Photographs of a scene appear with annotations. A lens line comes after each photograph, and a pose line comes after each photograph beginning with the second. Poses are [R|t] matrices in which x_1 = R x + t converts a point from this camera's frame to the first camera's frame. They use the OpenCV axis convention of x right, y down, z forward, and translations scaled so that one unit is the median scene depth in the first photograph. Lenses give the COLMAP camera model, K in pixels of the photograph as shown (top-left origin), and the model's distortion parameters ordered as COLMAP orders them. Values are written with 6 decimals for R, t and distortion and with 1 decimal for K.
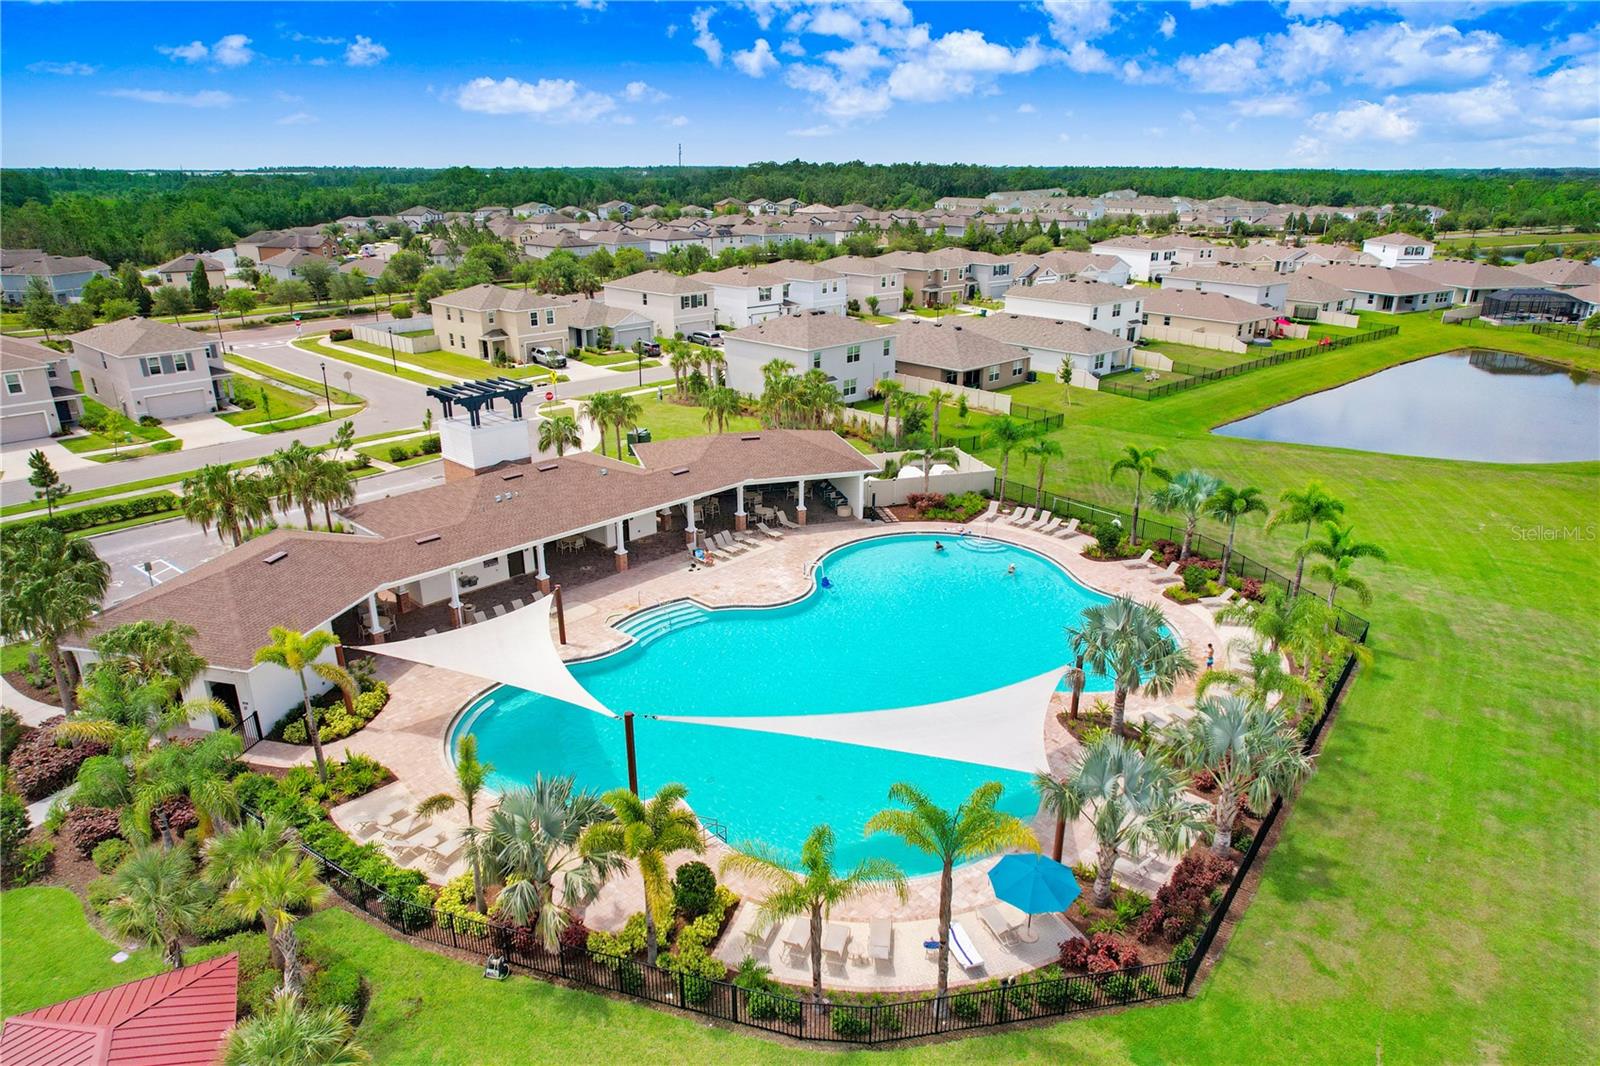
lens RADIAL K [[997.5, 0, 812.4], [0, 997.5, 530.0], [0, 0, 1]] dist [-0.004410, 0.001270]
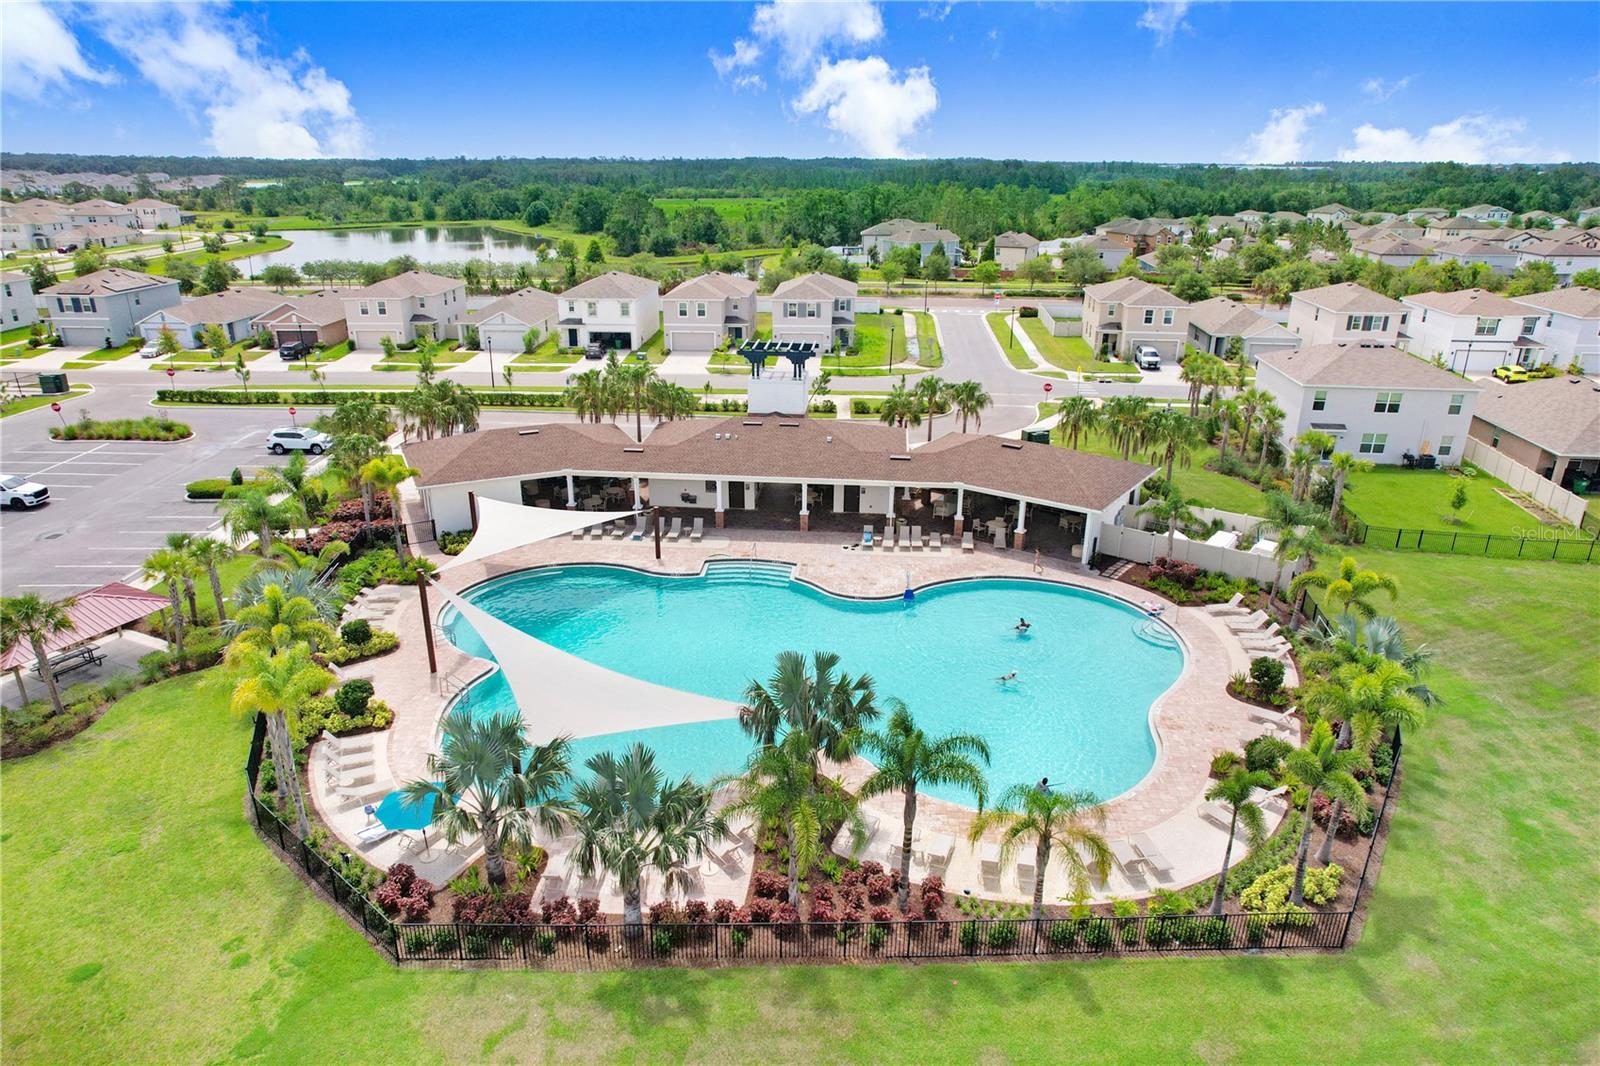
lens RADIAL K [[997.5, 0, 812.4], [0, 997.5, 530.0], [0, 0, 1]] dist [-0.004410, 0.001270]
pose [[0.618180, 0.277022, -0.735603, 0.394555], [-0.274414, 0.953016, 0.128288, -0.063504], [0.736580, 0.122555, 0.665154, 0.178697]]
